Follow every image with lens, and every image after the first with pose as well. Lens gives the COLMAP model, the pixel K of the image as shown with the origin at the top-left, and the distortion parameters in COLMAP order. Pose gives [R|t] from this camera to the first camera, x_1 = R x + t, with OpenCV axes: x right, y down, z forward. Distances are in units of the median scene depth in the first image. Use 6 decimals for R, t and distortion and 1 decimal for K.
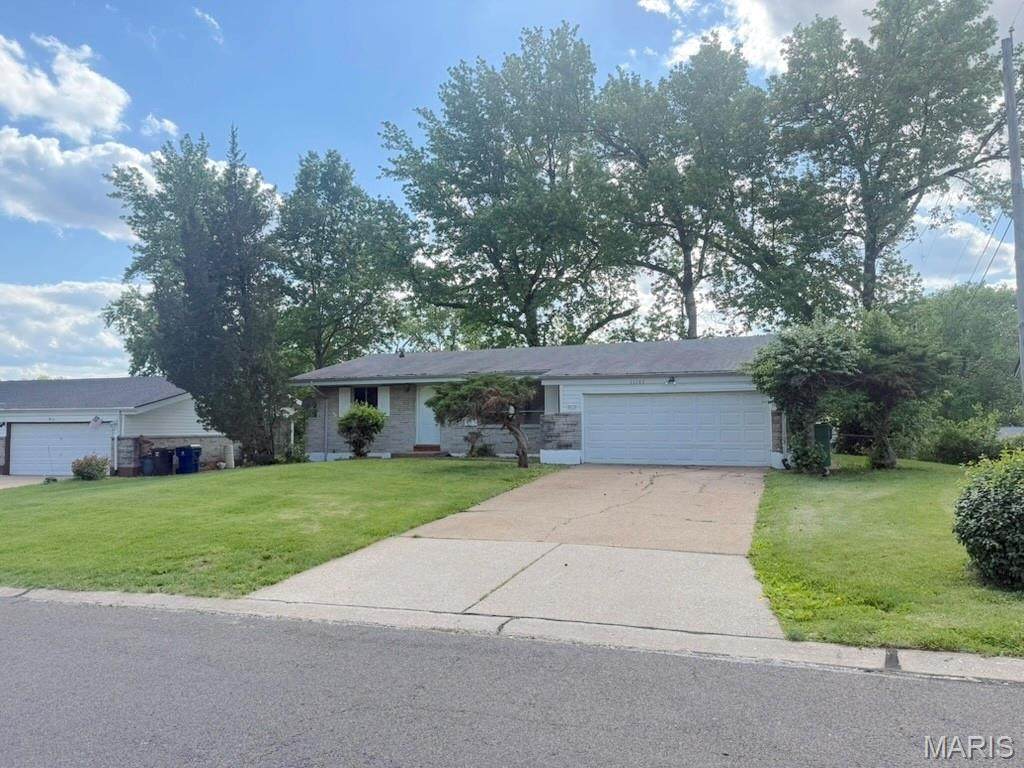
lens RADIAL K [[724.9, 0, 516.8], [0, 724.9, 387.3], [0, 0, 1]] dist [0.043883, -0.065103]
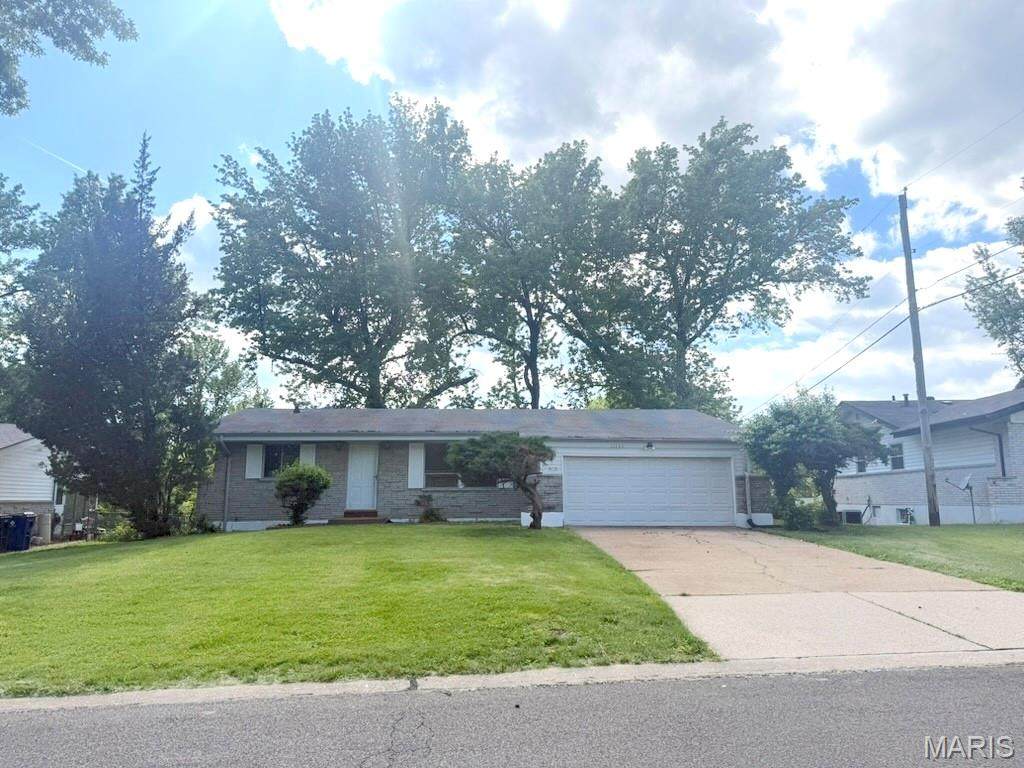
lens RADIAL K [[724.9, 0, 520.3], [0, 724.9, 374.5], [0, 0, 1]] dist [0.043883, -0.065103]
pose [[0.911006, 0.070943, 0.406246, -0.330346], [-0.023526, 0.992428, -0.120551, 0.016135], [-0.411722, 0.100265, 0.905777, 0.075980]]
